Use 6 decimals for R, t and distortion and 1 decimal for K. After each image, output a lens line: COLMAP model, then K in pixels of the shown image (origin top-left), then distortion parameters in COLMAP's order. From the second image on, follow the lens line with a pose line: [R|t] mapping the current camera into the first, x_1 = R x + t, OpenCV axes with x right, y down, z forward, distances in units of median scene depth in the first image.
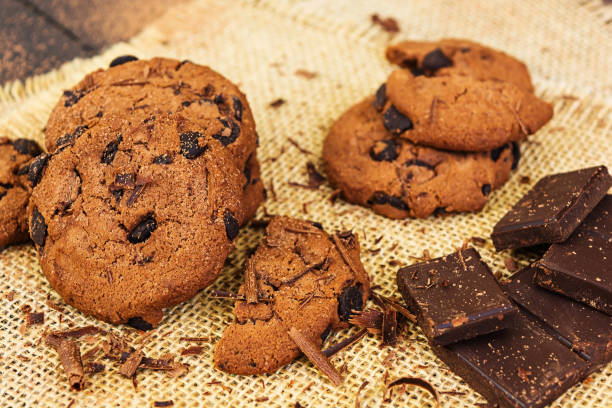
lens RADIAL K [[1037.3, 0, 306.0], [0, 1037.3, 204.0], [0, 0, 1]] dist [-0.085834, -0.006761]
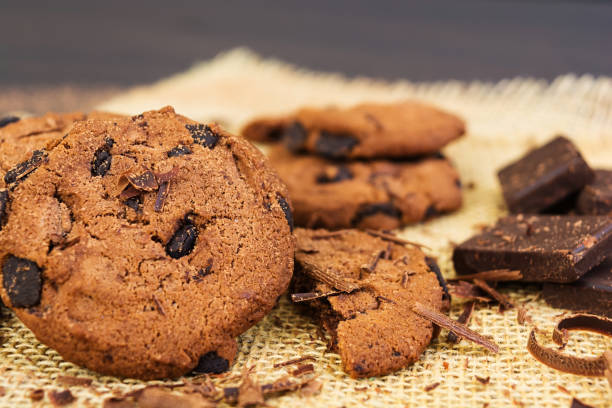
lens RADIAL K [[1037.3, 0, 306.0], [0, 1037.3, 204.0], [0, 0, 1]] dist [-0.085834, -0.006761]
pose [[0.878397, -0.169479, 0.446873, -0.405523], [0.297797, 0.925404, -0.234400, 0.200645], [-0.373812, 0.338974, 0.863343, 0.319794]]
